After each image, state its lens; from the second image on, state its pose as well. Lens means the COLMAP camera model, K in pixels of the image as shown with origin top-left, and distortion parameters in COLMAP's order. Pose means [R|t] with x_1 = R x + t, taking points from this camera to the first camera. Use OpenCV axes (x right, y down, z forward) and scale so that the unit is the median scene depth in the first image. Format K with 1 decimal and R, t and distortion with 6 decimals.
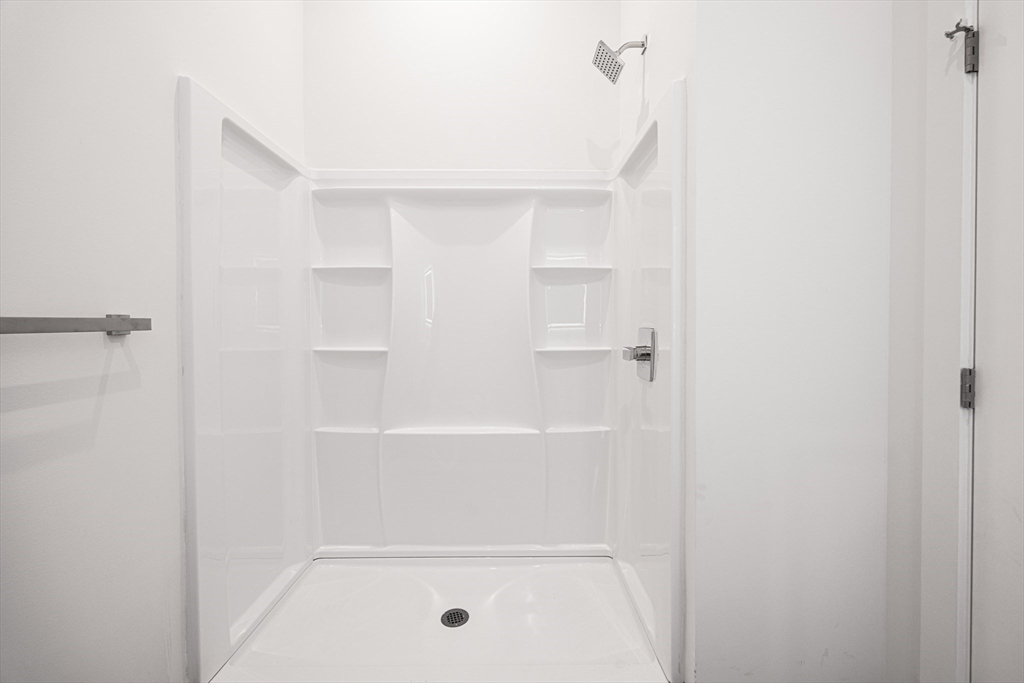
lens RADIAL K [[399.9, 0, 509.8], [0, 399.9, 335.3], [0, 0, 1]] dist [-0.000053, -0.000122]
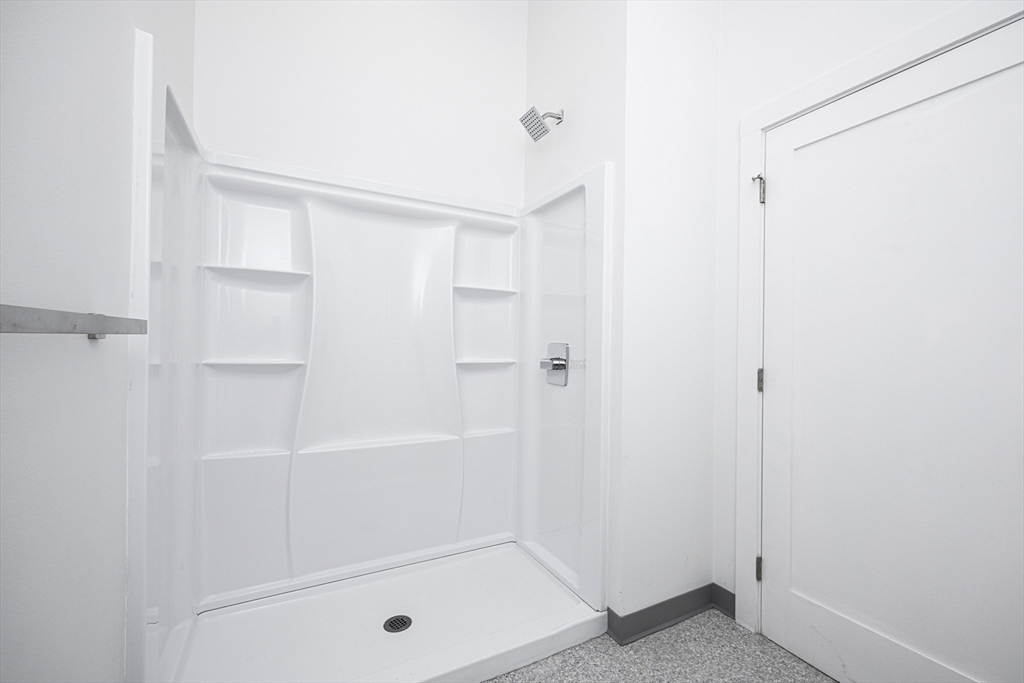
lens RADIAL K [[399.9, 0, 521.7], [0, 399.9, 345.5], [0, 0, 1]] dist [-0.000053, -0.000122]
pose [[0.895484, 0.015791, 0.444814, -0.284796], [-0.009161, 0.999813, -0.017053, 0.009662], [-0.445000, 0.011196, 0.895461, -0.055005]]
